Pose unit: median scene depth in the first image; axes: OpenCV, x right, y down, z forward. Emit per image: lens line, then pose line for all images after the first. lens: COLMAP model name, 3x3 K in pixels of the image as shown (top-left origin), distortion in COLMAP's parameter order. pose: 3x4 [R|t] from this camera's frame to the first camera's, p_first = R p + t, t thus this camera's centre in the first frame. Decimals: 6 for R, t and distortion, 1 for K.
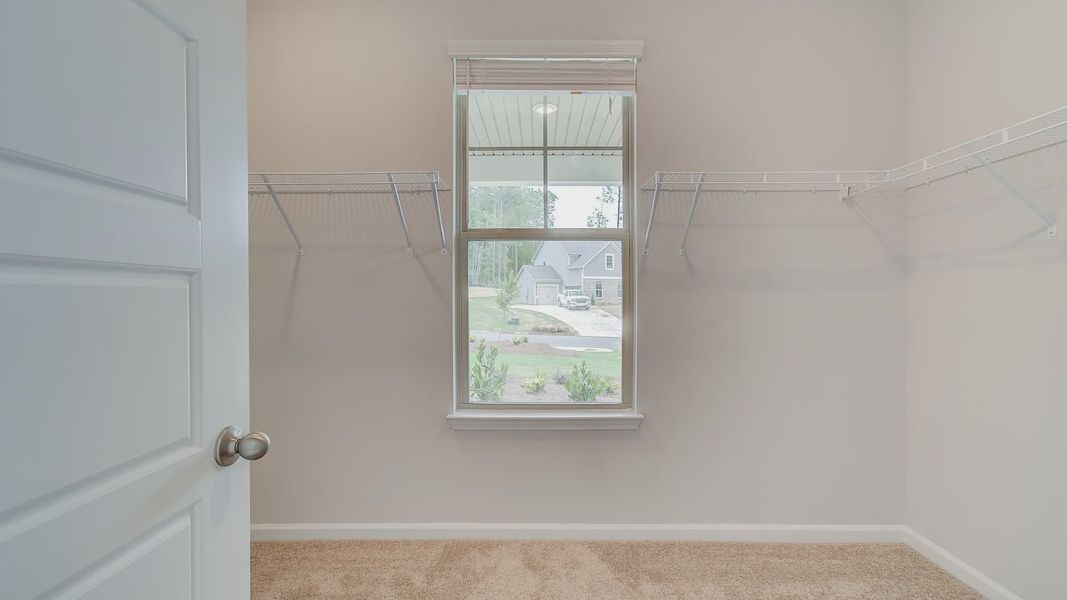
lens RADIAL K [[480.4, 0, 532.8], [0, 480.4, 300.6], [0, 0, 1]] dist [-0.000713, 0.000053]
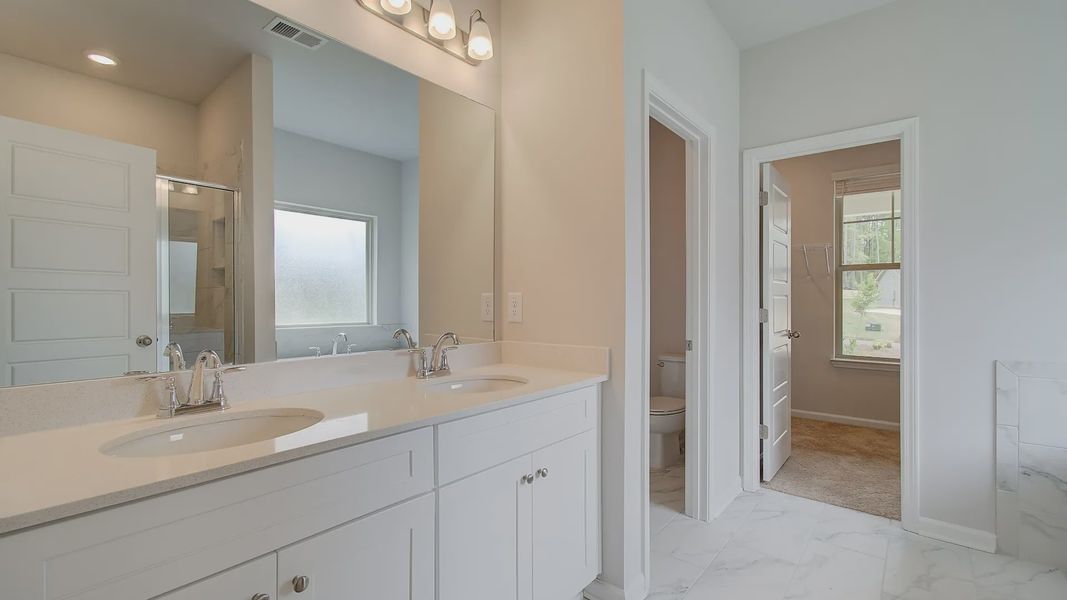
lens RADIAL K [[480.4, 0, 527.2], [0, 480.4, 307.3], [0, 0, 1]] dist [-0.000713, 0.000053]
pose [[0.786747, 0.002448, -0.617271, 0.058518], [0.001037, 0.999985, 0.005287, 0.009805], [0.617275, -0.004799, 0.786733, -1.241918]]
